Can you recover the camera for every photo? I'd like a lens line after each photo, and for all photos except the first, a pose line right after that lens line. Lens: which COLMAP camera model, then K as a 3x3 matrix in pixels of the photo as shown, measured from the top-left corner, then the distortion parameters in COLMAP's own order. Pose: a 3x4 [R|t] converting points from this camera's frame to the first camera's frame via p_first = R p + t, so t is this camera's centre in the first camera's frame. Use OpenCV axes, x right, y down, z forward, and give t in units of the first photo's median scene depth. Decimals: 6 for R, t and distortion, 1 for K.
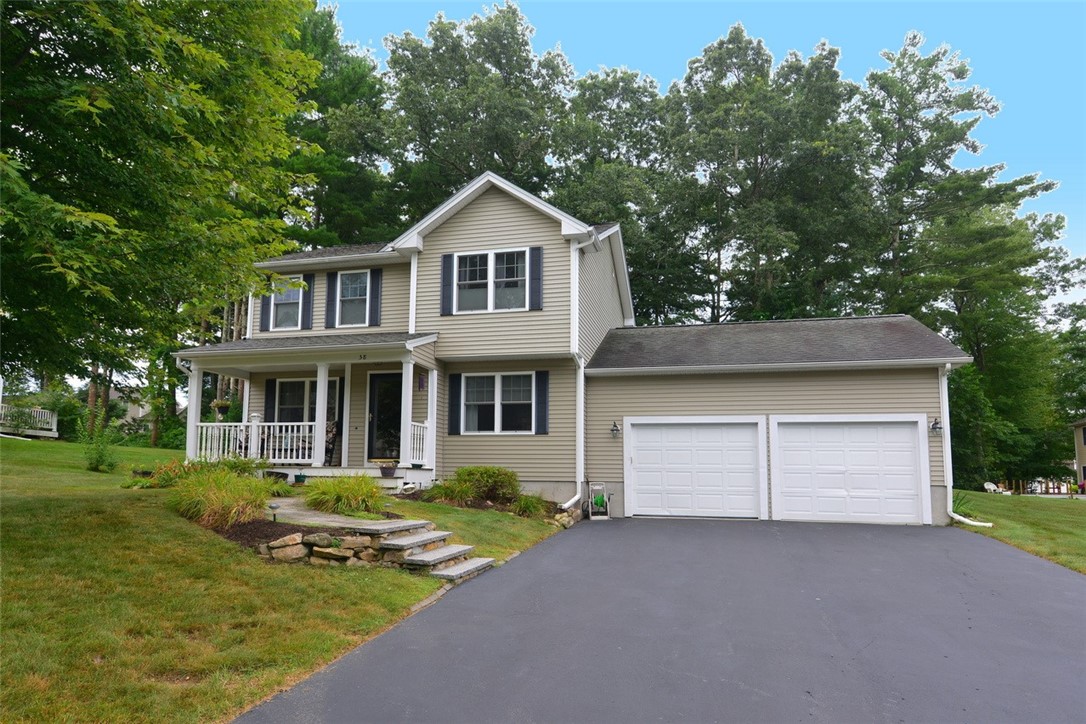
lens RADIAL K [[604.7, 0, 540.5], [0, 604.7, 411.6], [0, 0, 1]] dist [-0.001263, -0.000072]
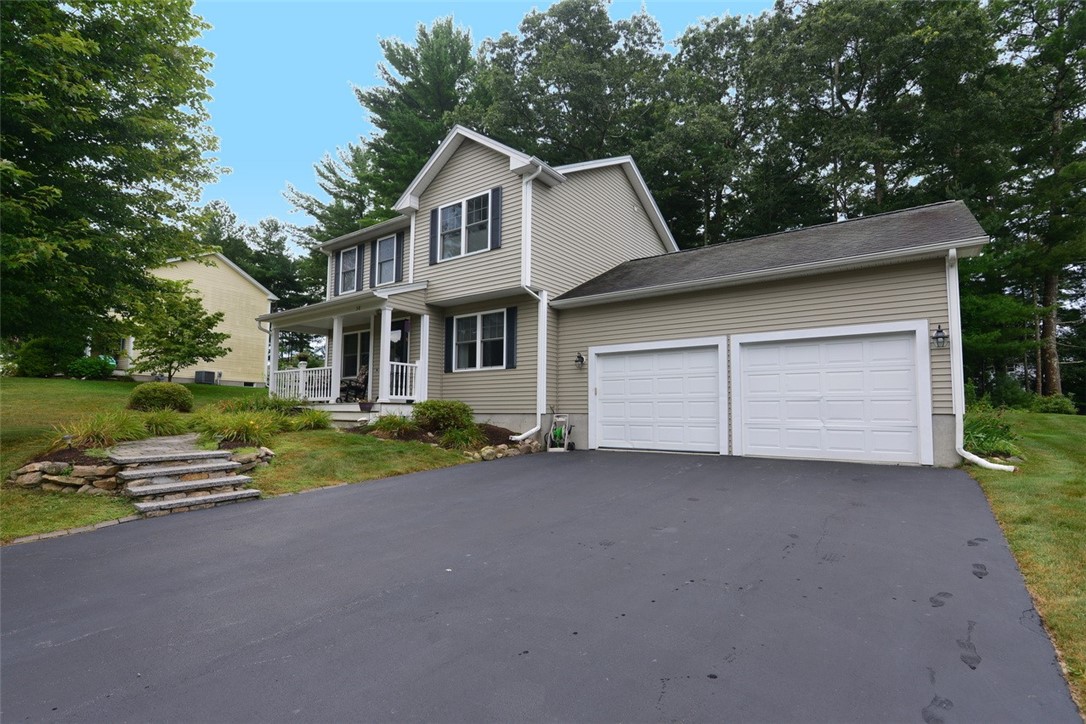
lens RADIAL K [[499.5, 0, 546.8], [0, 499.5, 373.0], [0, 0, 1]] dist [-0.019835, 0.000704]
pose [[0.934639, -0.038250, -0.353535, 0.362751], [0.049631, 0.998499, 0.023179, 0.028628], [0.352118, -0.039210, 0.935134, 0.222899]]
